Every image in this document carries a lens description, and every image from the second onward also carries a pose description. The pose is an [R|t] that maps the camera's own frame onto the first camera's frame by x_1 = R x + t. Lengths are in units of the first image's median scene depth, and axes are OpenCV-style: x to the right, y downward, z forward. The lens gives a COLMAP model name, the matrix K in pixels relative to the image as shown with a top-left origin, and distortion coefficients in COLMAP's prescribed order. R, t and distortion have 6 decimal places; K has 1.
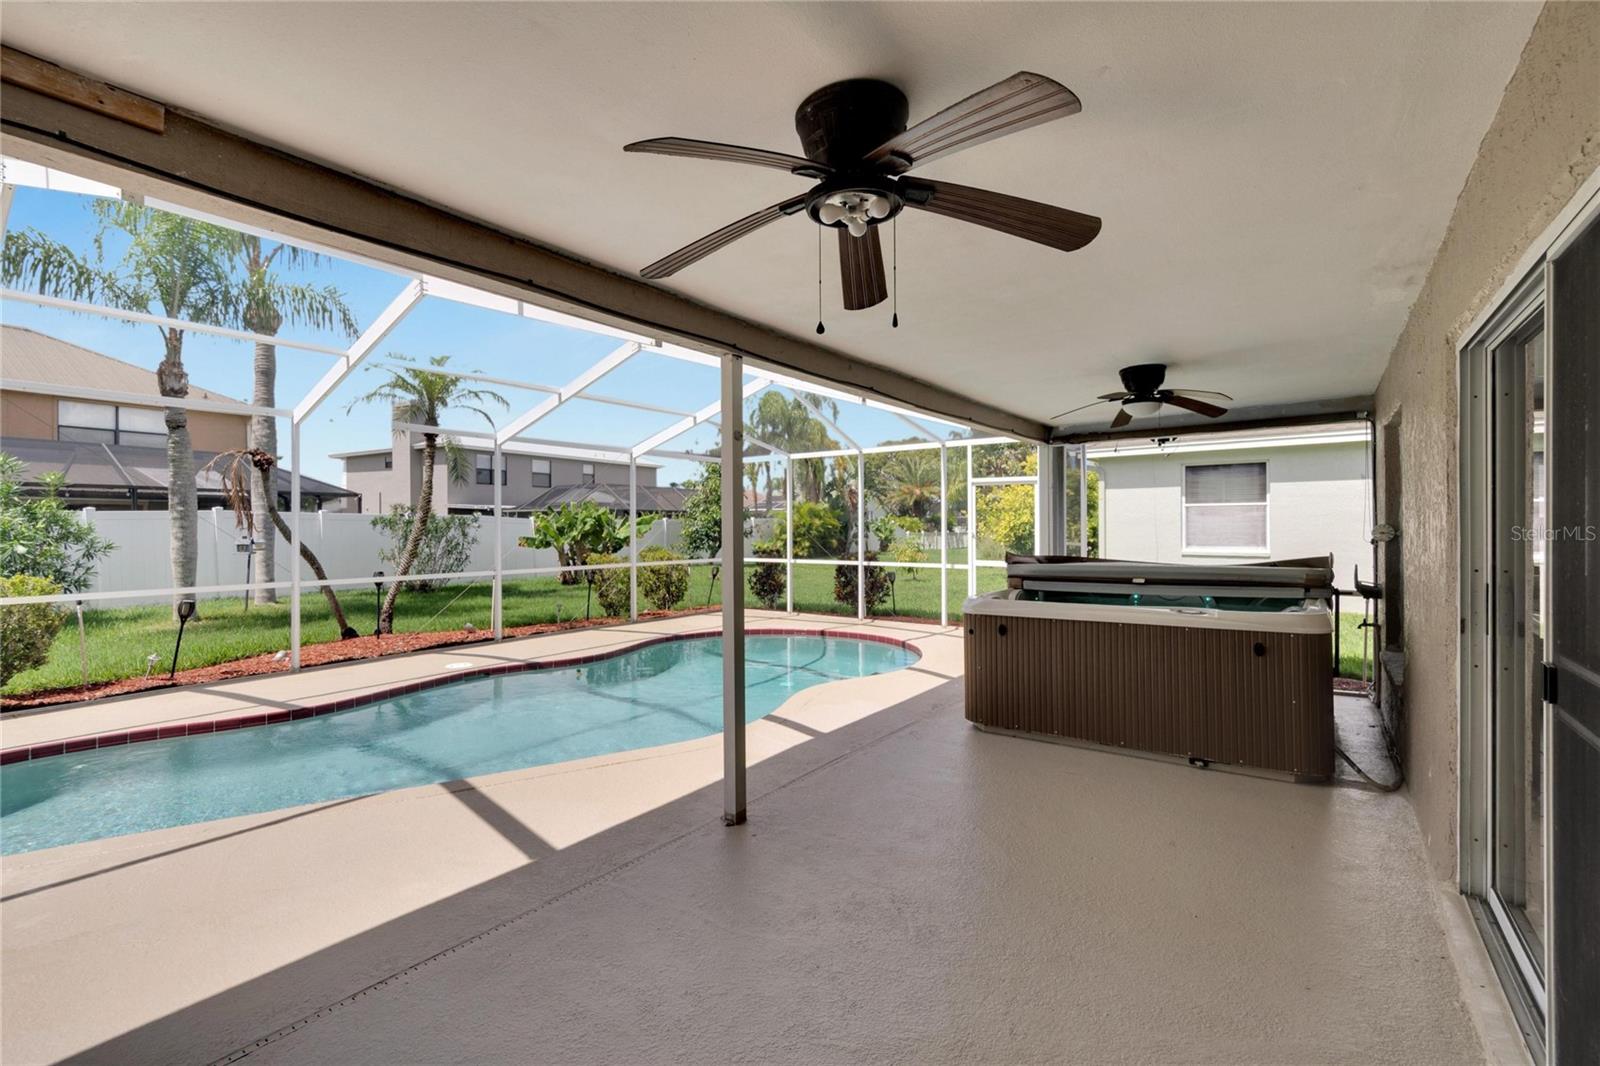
lens RADIAL K [[704.9, 0, 788.9], [0, 704.9, 532.1], [0, 0, 1]] dist [0.003185, 0.001295]
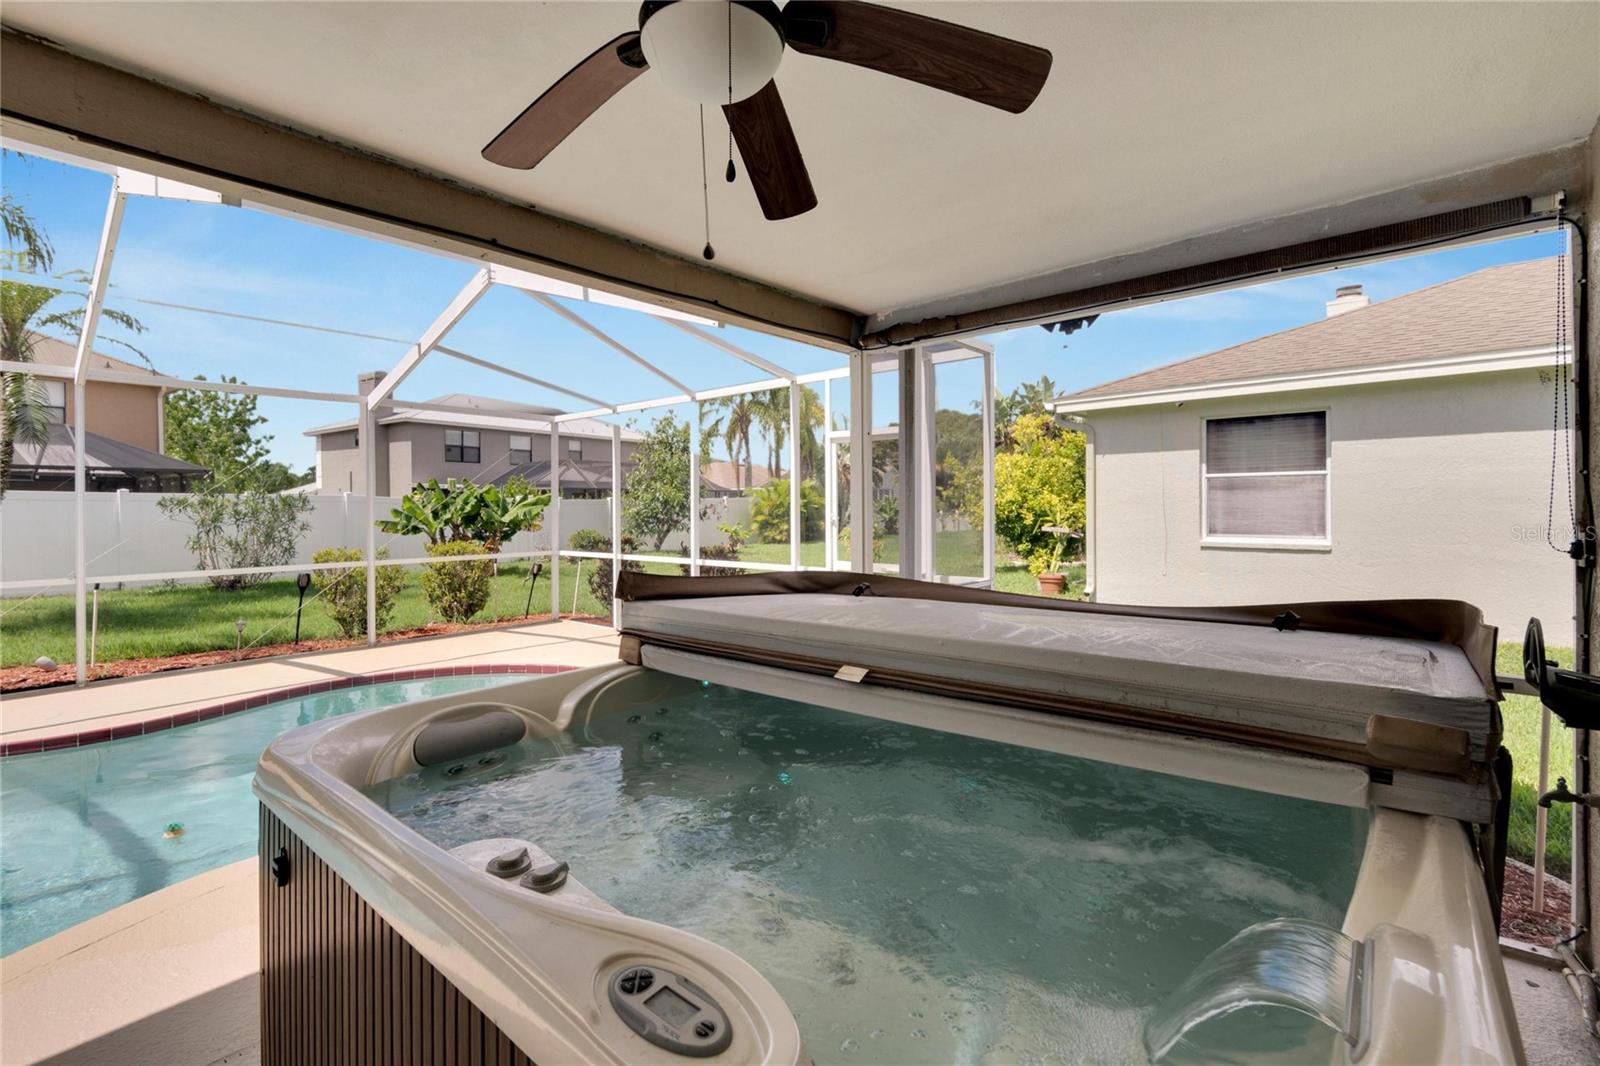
lens RADIAL K [[704.9, 0, 797.1], [0, 704.9, 511.6], [0, 0, 1]] dist [0.003185, 0.001295]
pose [[0.997710, -0.002168, -0.067599, 0.202796], [0.002111, 0.999997, -0.000909, -0.002531], [0.067601, 0.000764, 0.997712, 0.271492]]
